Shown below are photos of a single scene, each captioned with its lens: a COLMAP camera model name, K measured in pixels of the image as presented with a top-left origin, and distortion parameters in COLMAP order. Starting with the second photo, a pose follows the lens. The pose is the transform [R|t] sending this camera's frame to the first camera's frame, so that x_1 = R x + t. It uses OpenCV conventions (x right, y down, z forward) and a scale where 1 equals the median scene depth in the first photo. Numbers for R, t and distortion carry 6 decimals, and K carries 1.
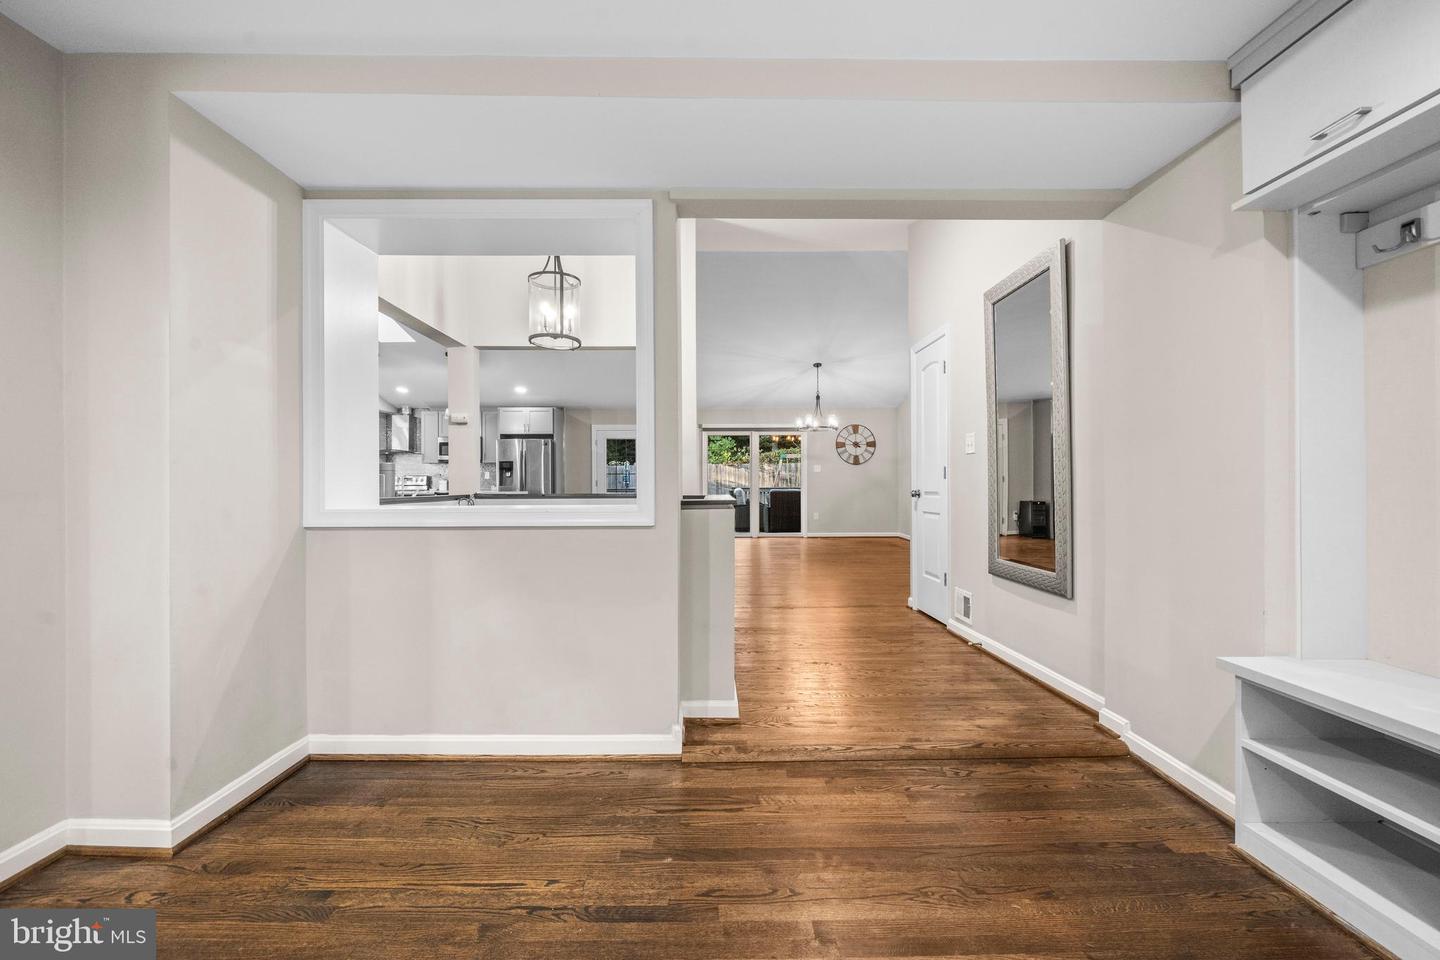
lens RADIAL K [[613.7, 0, 725.3], [0, 613.7, 485.0], [0, 0, 1]] dist [-0.001801, 0.000366]
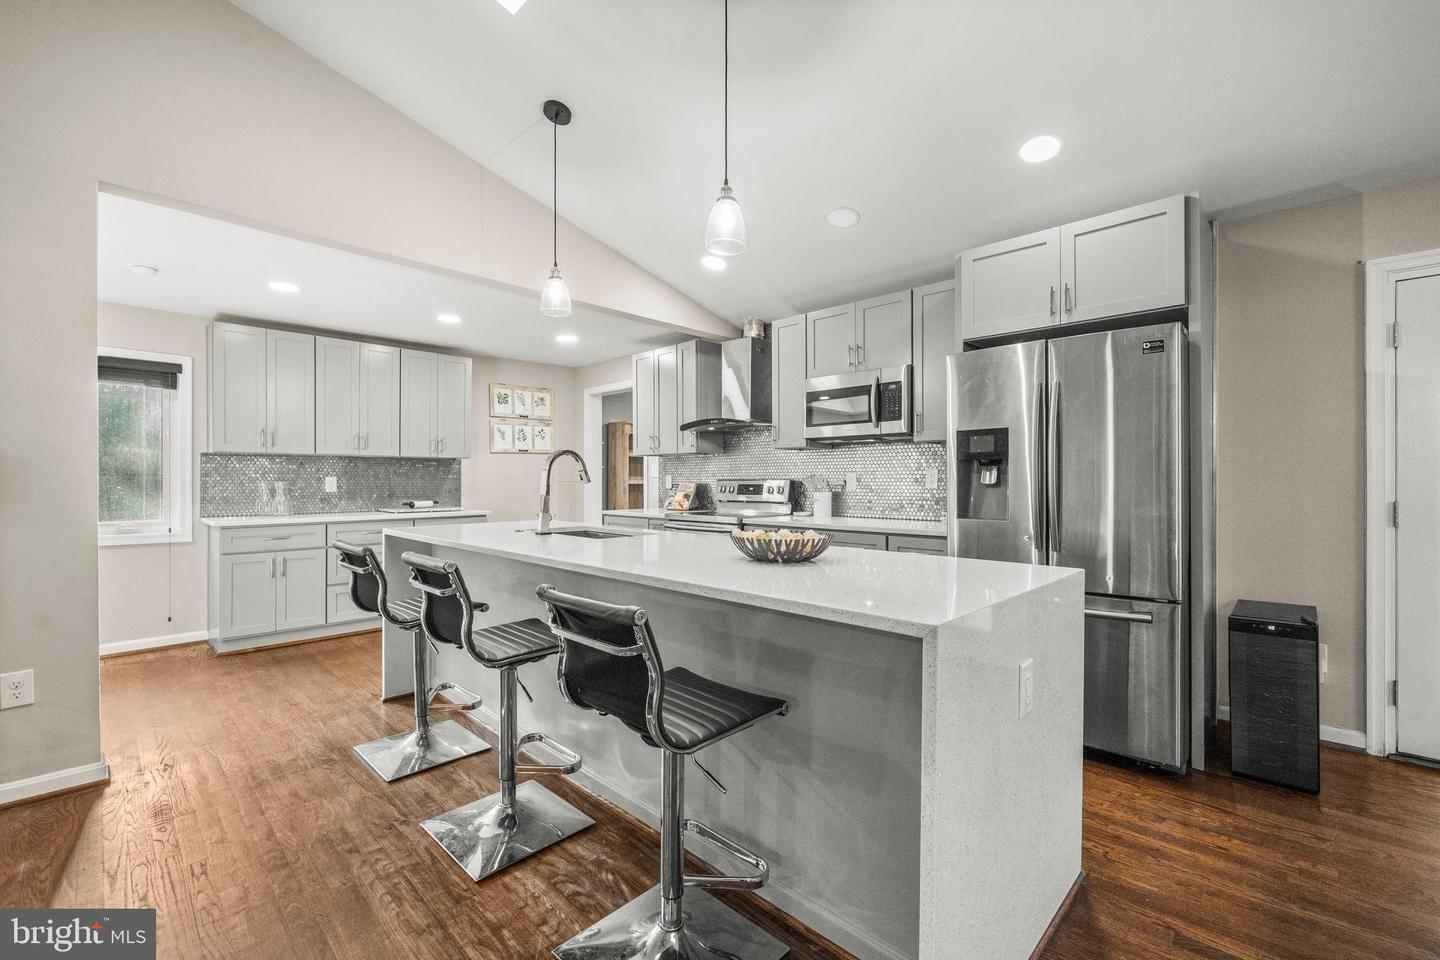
lens RADIAL K [[613.7, 0, 716.5], [0, 613.7, 480.4], [0, 0, 1]] dist [-0.001801, 0.000366]
pose [[0.703293, 0.003708, -0.710890, -0.224651], [-0.004752, 0.999989, 0.000515, -0.014411], [0.710884, 0.003016, 0.703303, 0.662140]]
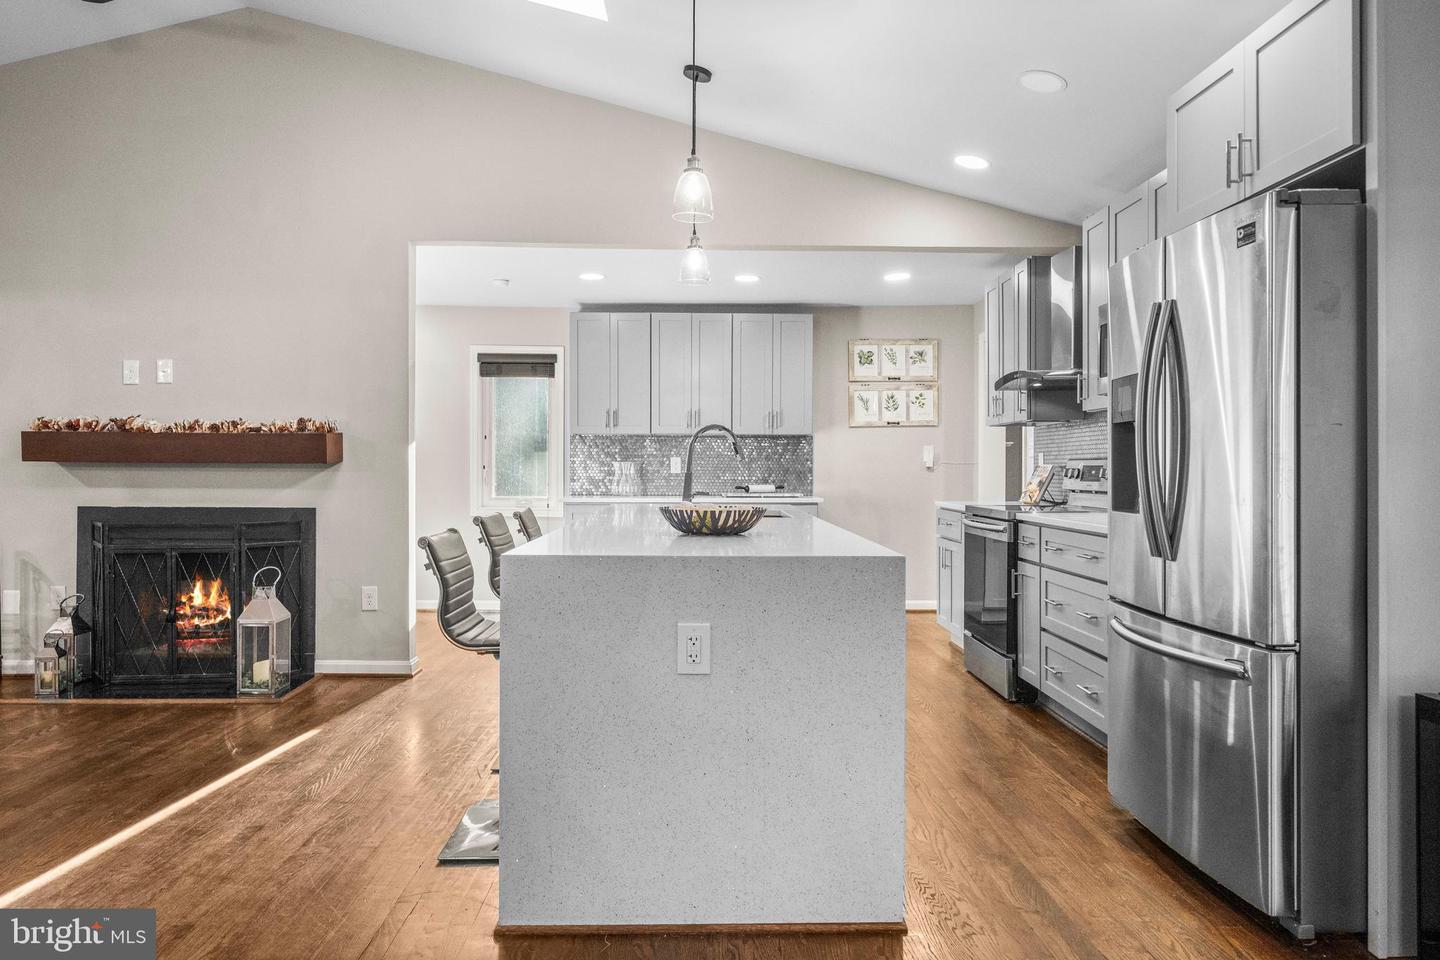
lens RADIAL K [[982.5, 0, 711.7], [0, 982.5, 465.3], [0, 0, 1]] dist [0.005856, -0.001816]
pose [[0.002725, 0.001423, -0.999995, -0.057842], [-0.005785, 0.999982, 0.001407, -0.010997], [0.999980, 0.005781, 0.002734, 0.801516]]
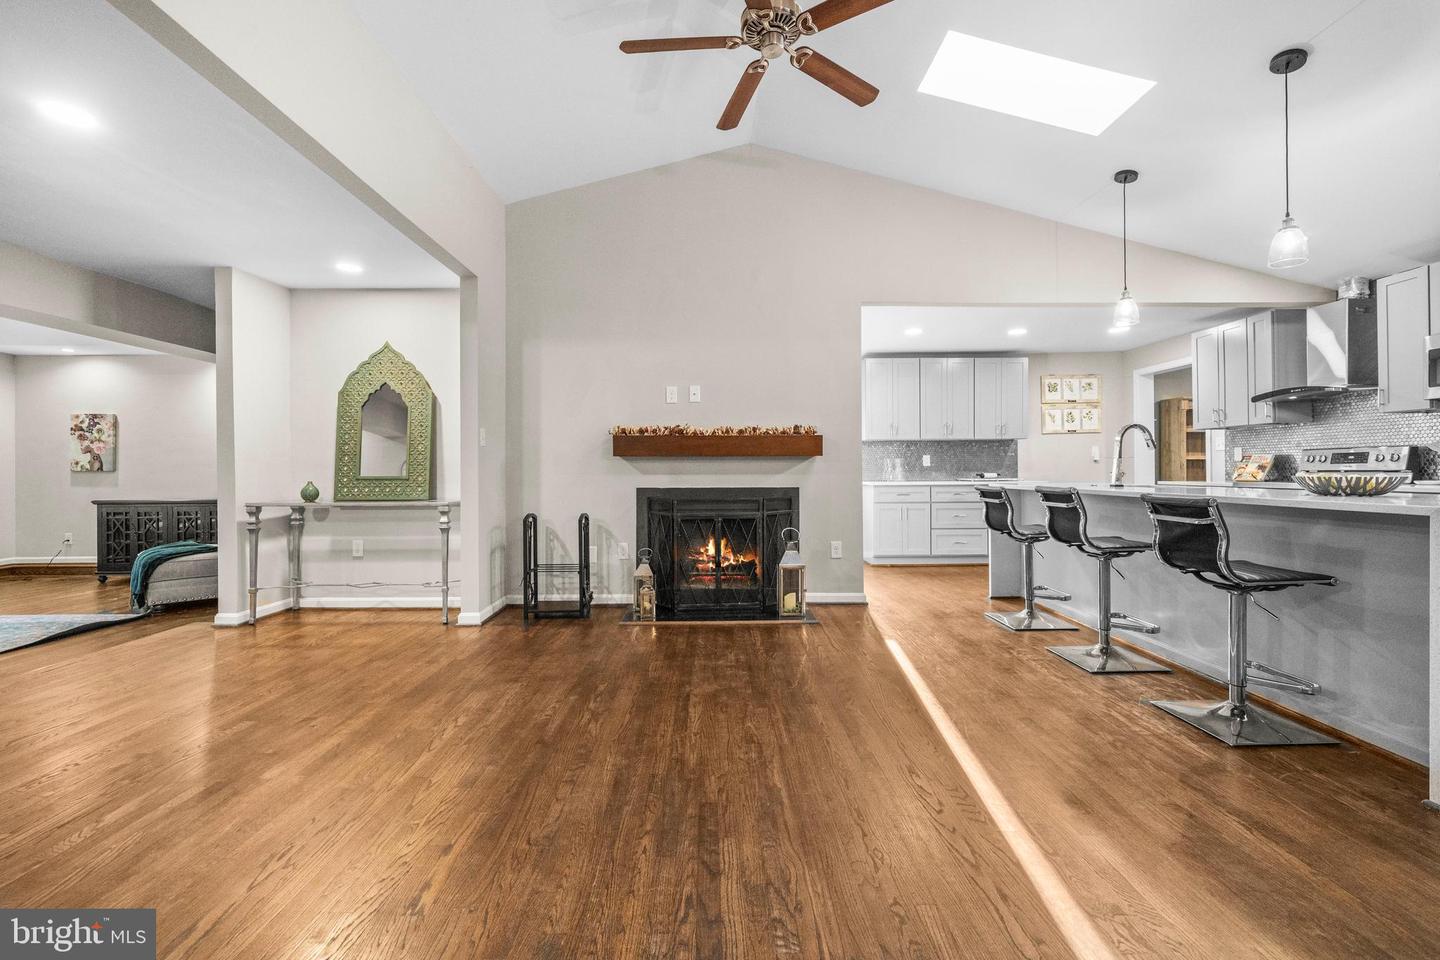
lens RADIAL K [[613.7, 0, 715.9], [0, 613.7, 467.8], [0, 0, 1]] dist [-0.001801, 0.000366]
pose [[-0.007480, -0.001240, -0.999971, -0.103861], [0.002972, 0.999995, -0.001262, -0.002273], [0.999968, -0.002981, -0.007476, 0.563520]]
